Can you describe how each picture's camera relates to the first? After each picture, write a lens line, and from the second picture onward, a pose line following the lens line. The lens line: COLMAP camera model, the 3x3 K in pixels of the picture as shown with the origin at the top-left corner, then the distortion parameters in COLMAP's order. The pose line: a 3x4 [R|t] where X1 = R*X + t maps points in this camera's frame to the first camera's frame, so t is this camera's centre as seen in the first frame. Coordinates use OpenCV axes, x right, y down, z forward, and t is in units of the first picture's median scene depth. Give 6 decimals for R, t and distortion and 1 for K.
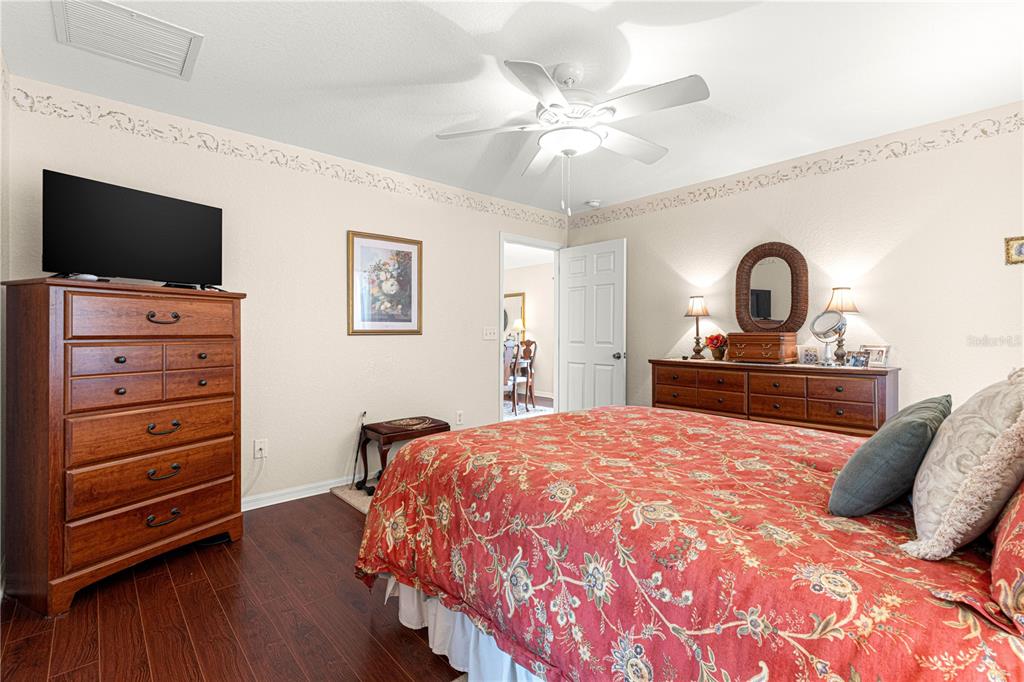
lens RADIAL K [[467.7, 0, 515.5], [0, 467.7, 329.8], [0, 0, 1]] dist [0.000644, -0.000144]
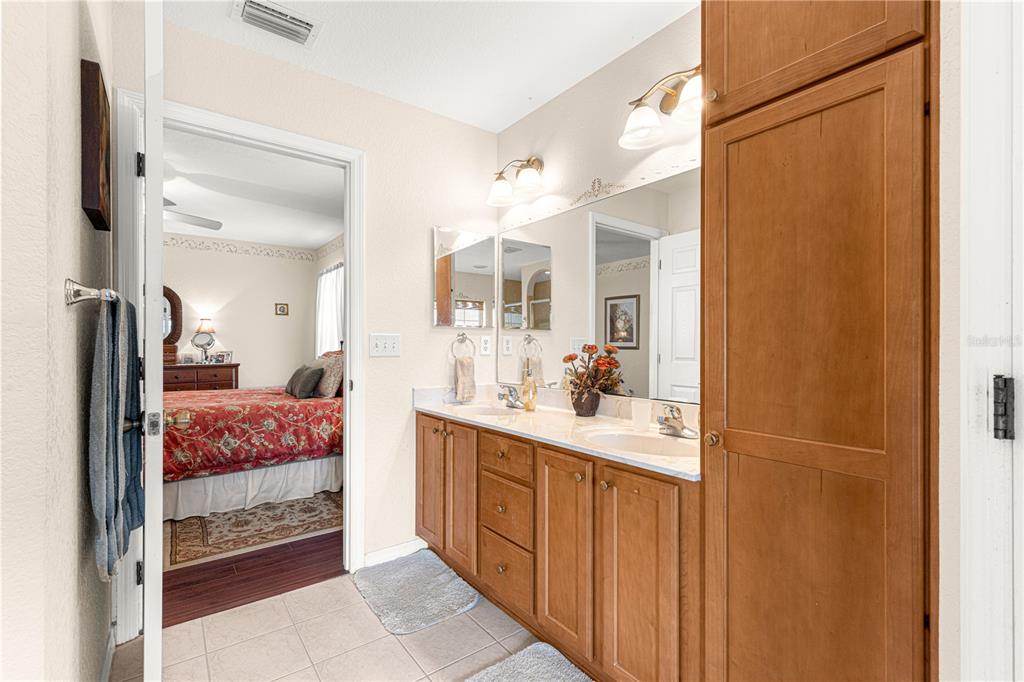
lens RADIAL K [[458.6, 0, 511.9], [0, 458.6, 346.8], [0, 0, 1]] dist [0.001328, -0.000189]
pose [[0.083079, -0.005641, 0.996527, -2.148440], [-0.005506, 0.999966, 0.006119, -0.005380], [-0.996528, -0.005995, 0.083045, -0.666372]]
